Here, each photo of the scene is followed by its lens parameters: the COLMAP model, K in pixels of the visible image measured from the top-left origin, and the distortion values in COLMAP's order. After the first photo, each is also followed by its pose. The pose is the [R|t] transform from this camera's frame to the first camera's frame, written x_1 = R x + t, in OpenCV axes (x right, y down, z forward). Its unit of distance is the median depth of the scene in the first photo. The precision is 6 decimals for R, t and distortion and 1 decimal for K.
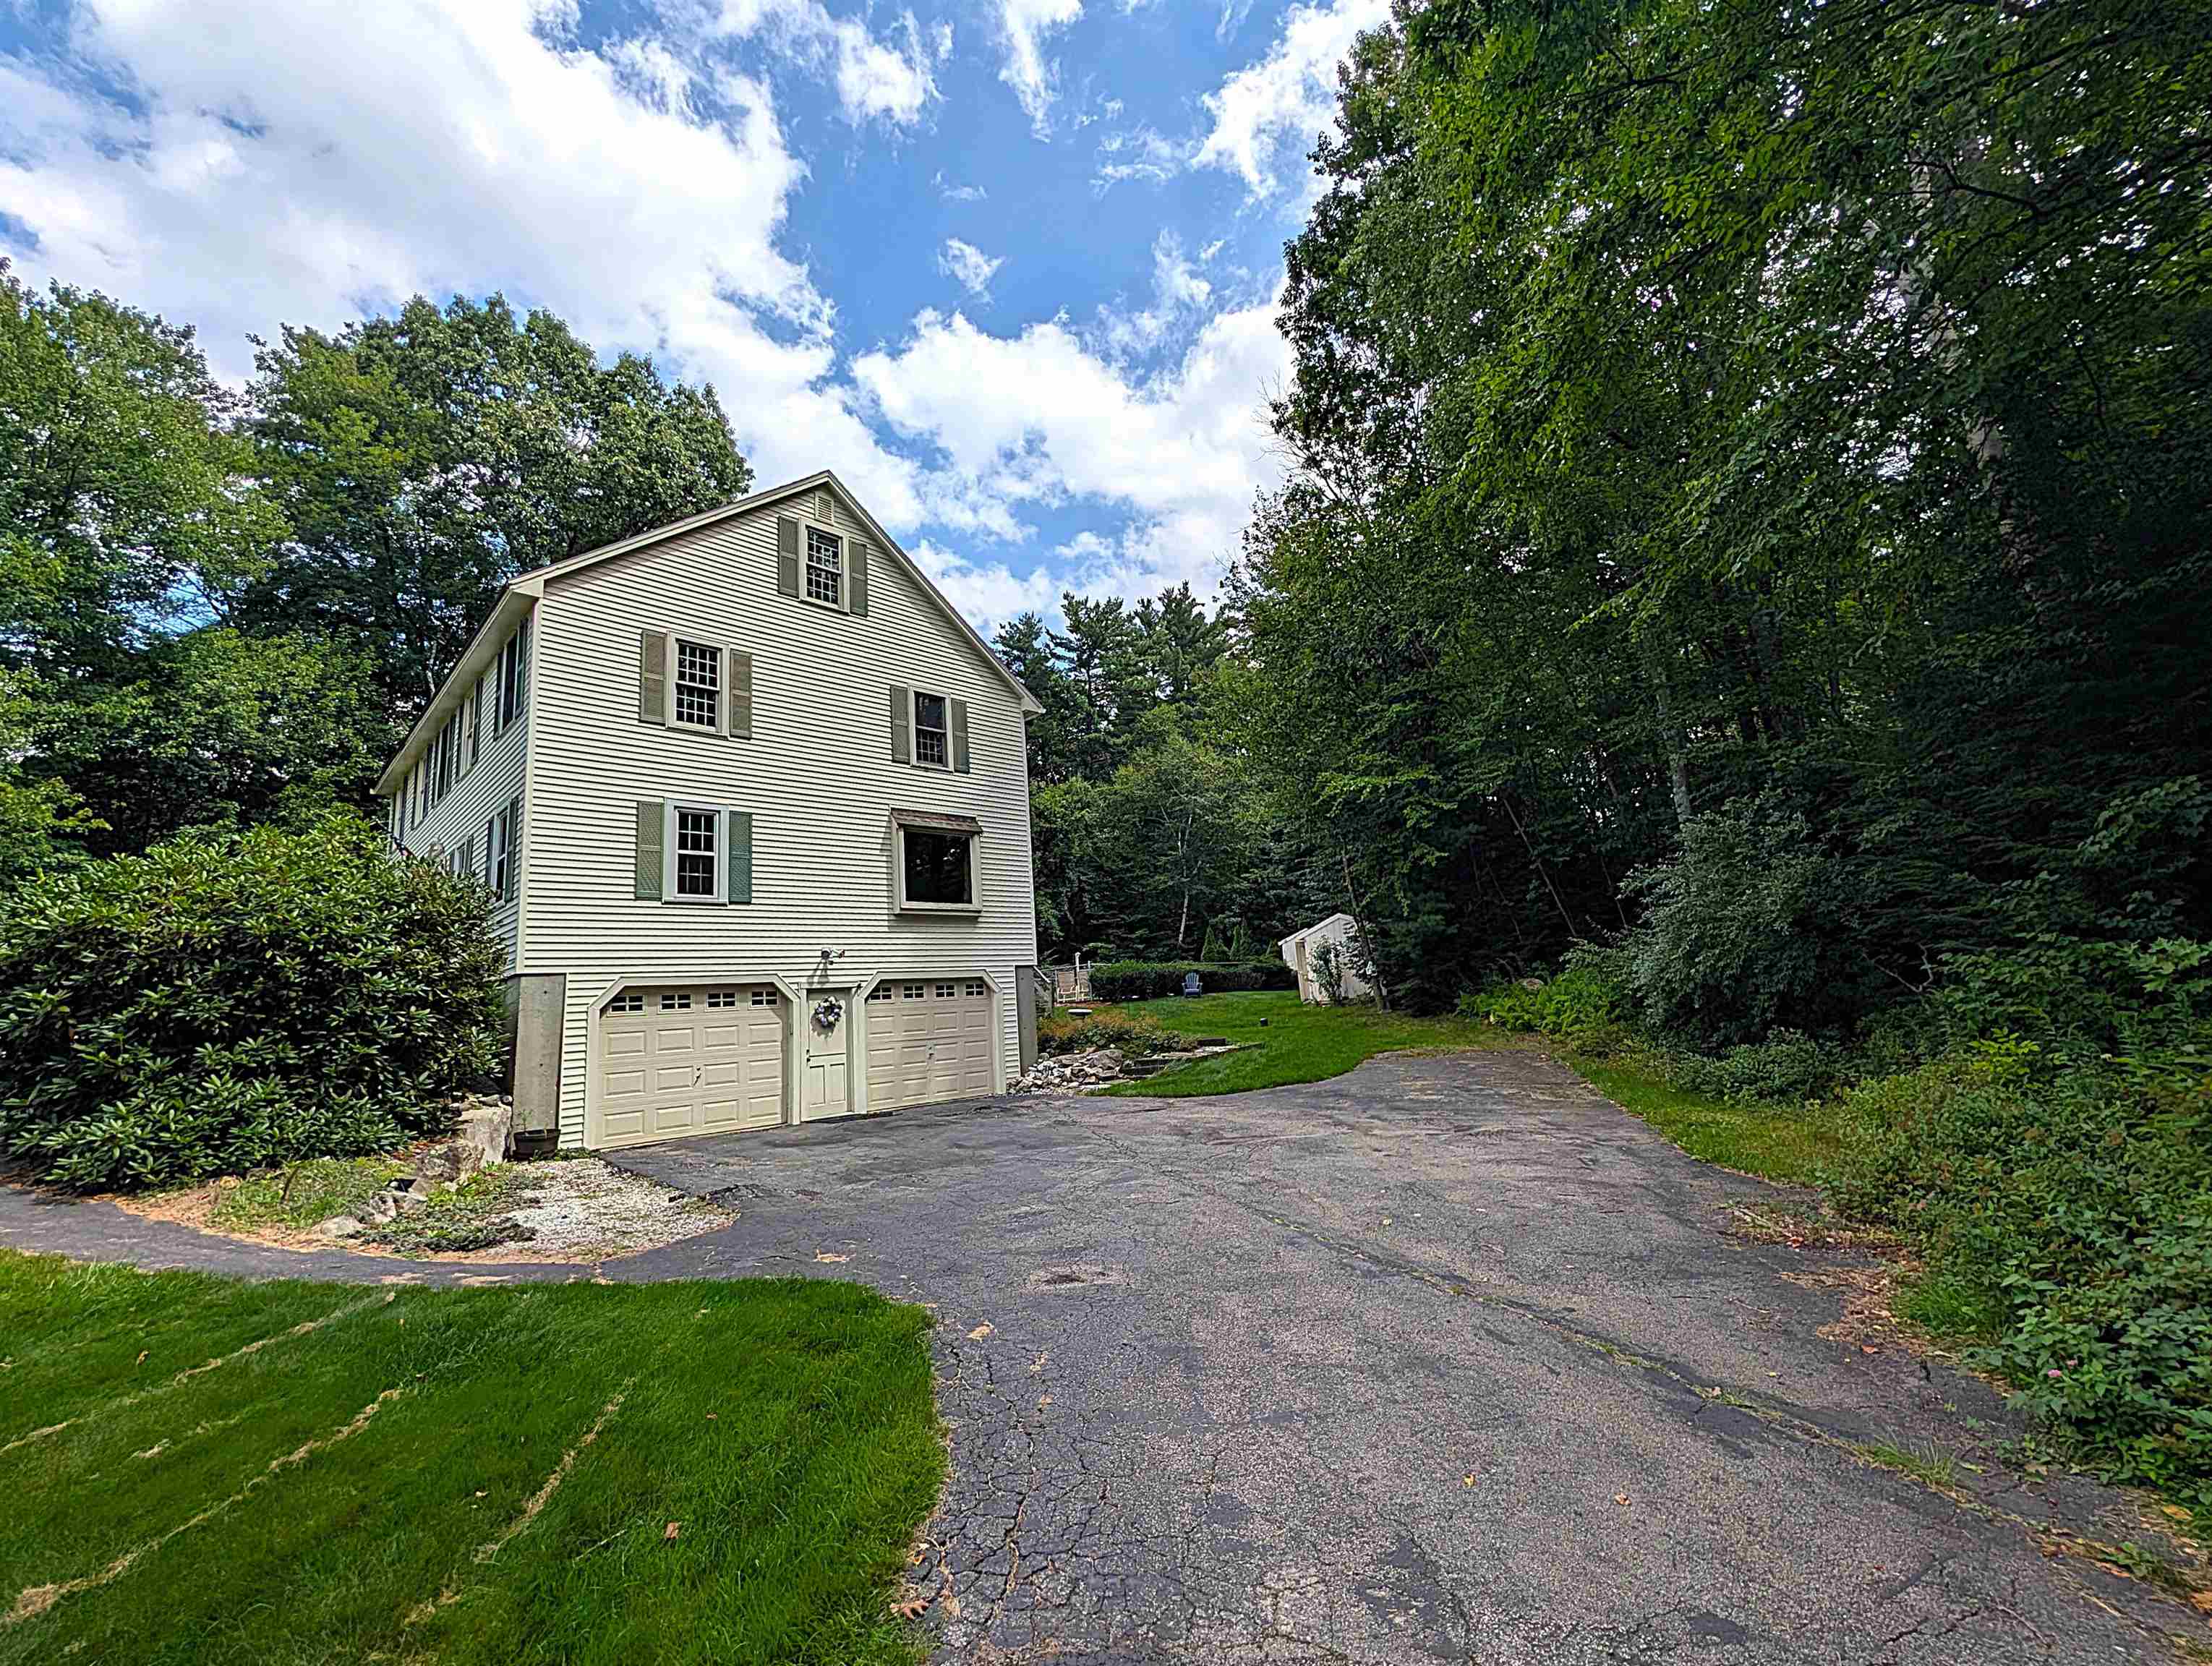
lens RADIAL K [[917.3, 0, 1106.0], [0, 917.3, 833.0], [0, 0, 1]] dist [0.000277, 0.000115]
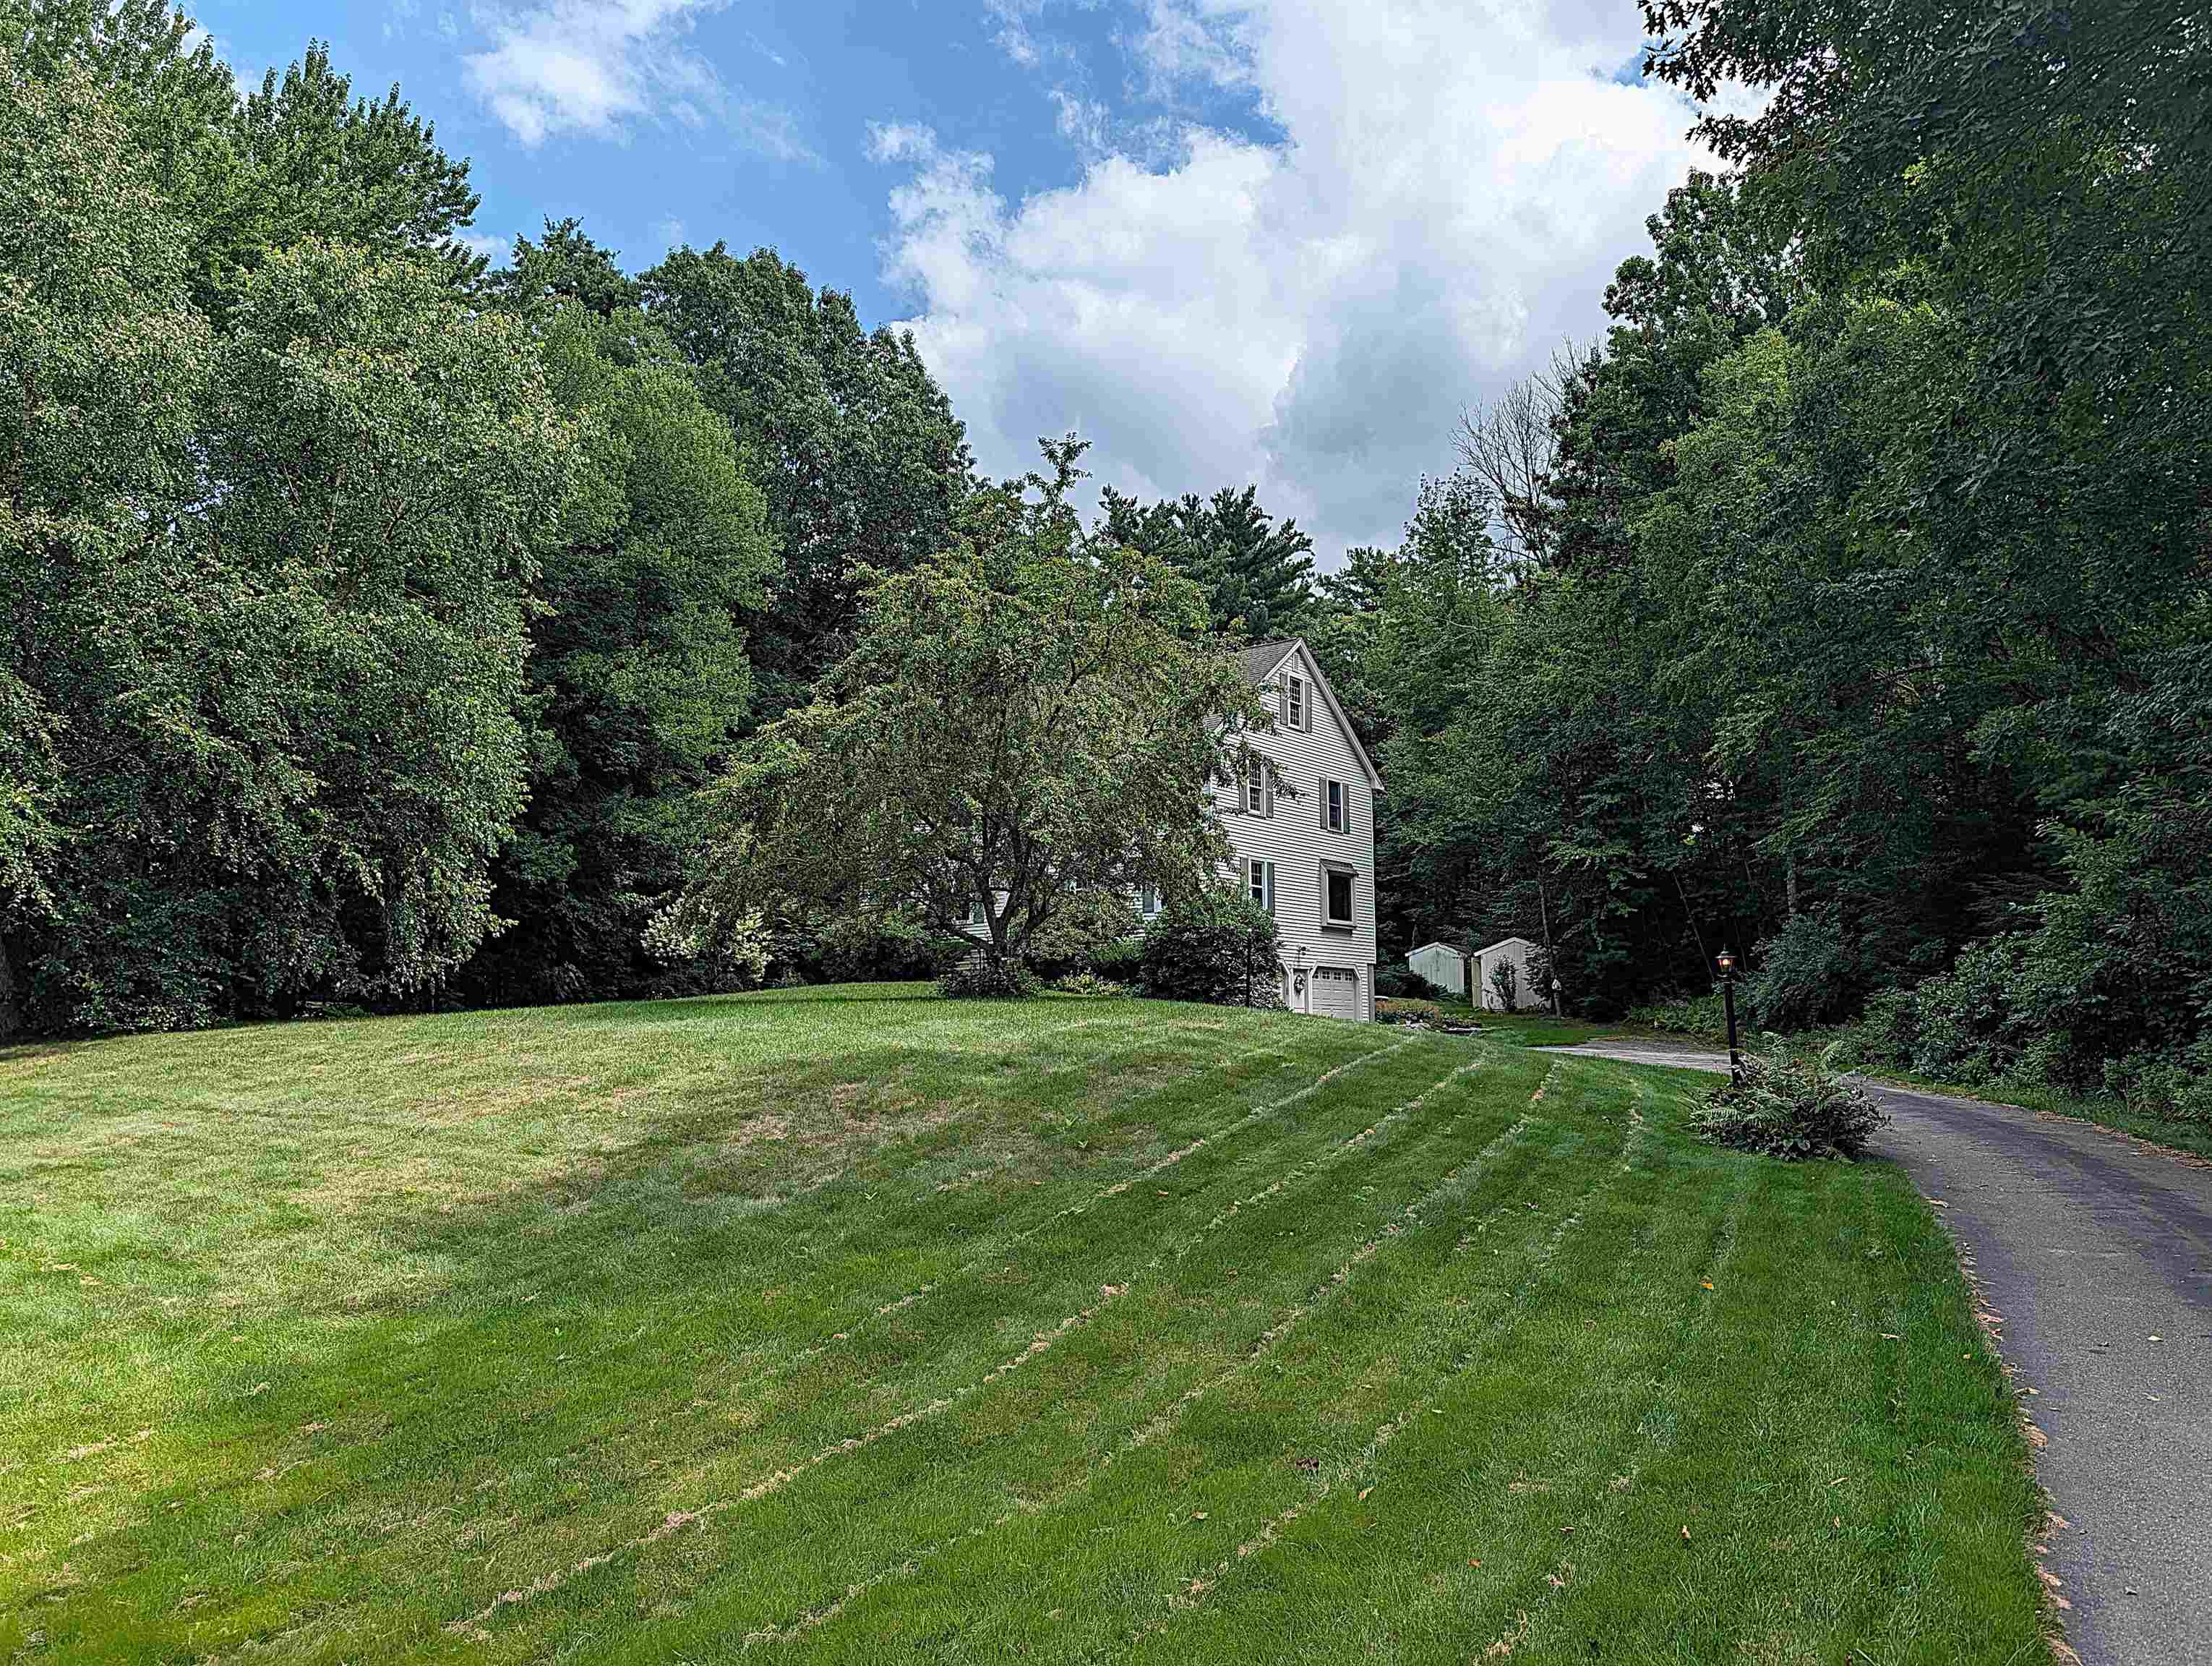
lens RADIAL K [[1545.9, 0, 1106.0], [0, 1545.9, 833.0], [0, 0, 1]] dist [0.059108, -0.000810]
pose [[0.986585, 0.087826, 0.137611, -0.989565], [-0.095649, 0.994092, 0.051300, -0.176380], [-0.132292, -0.063774, 0.989157, -1.620564]]
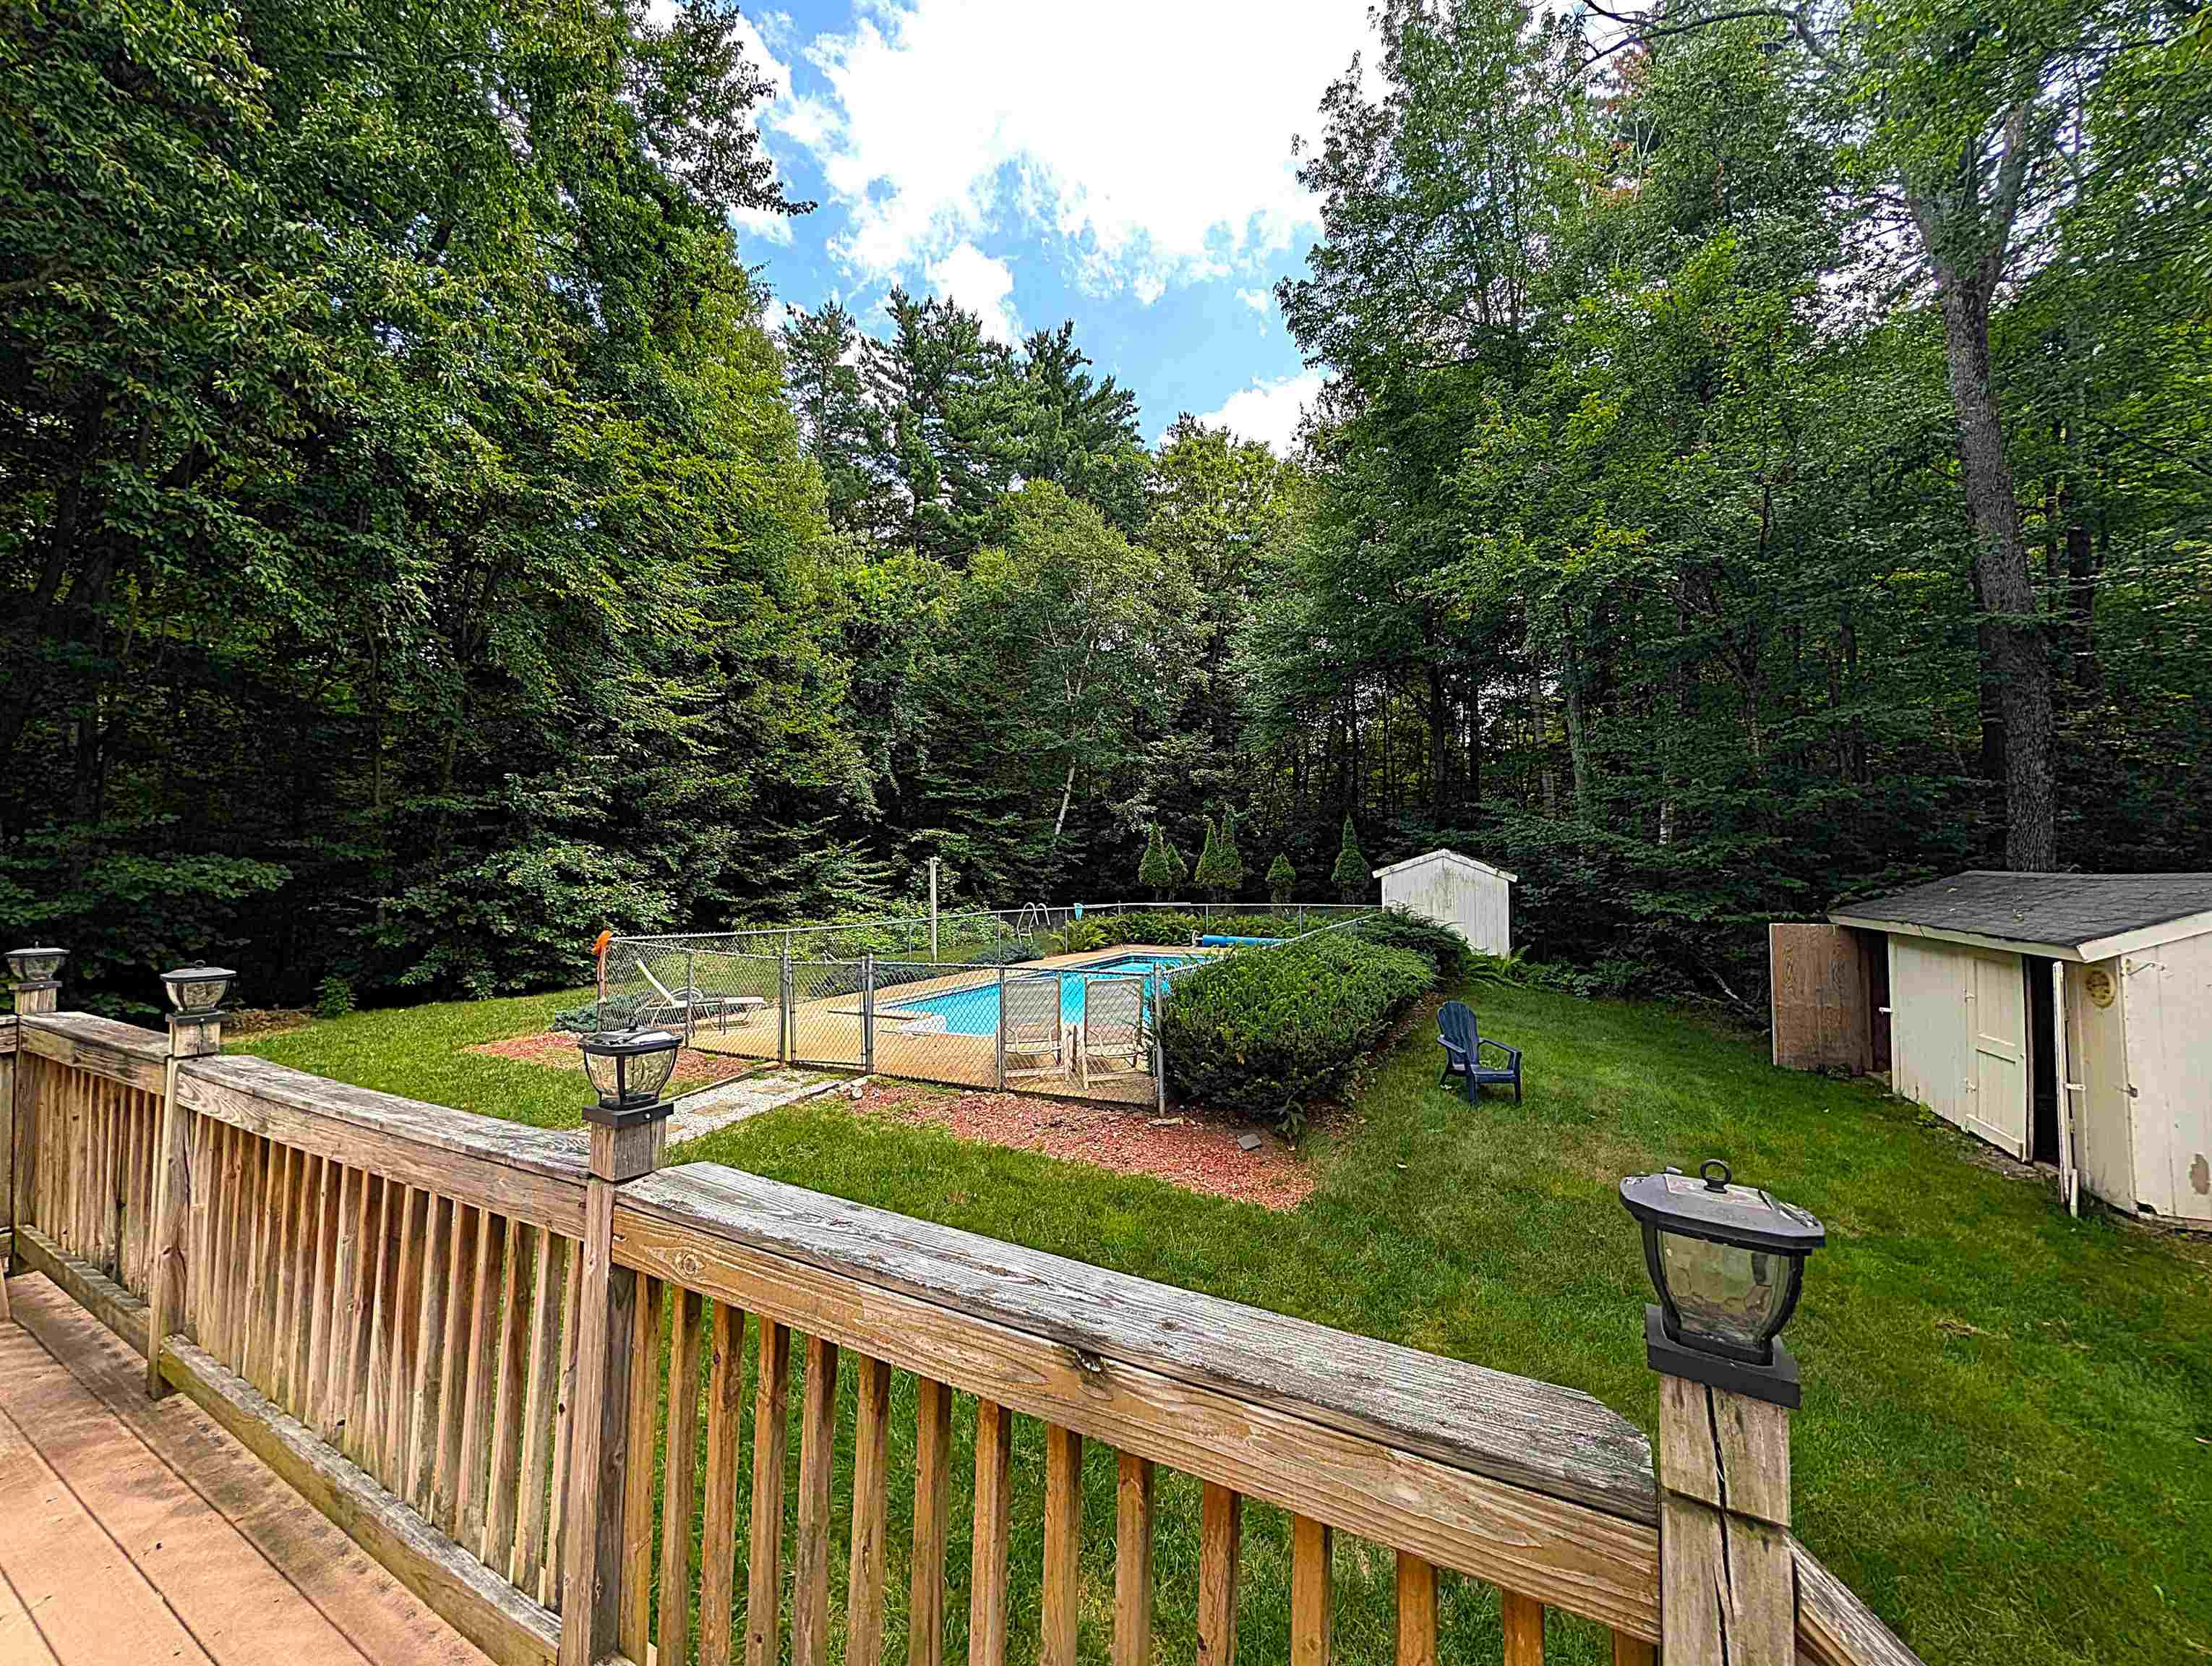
lens RADIAL K [[855.3, 0, 1115.1], [0, 855.3, 834.3], [0, 0, 1]] dist [-0.001532, 0.000116]
pose [[0.957797, 0.061738, 0.280736, -0.199931], [-0.098965, 0.987778, 0.120415, 0.160505], [-0.269870, -0.143116, 0.952201, 1.597155]]
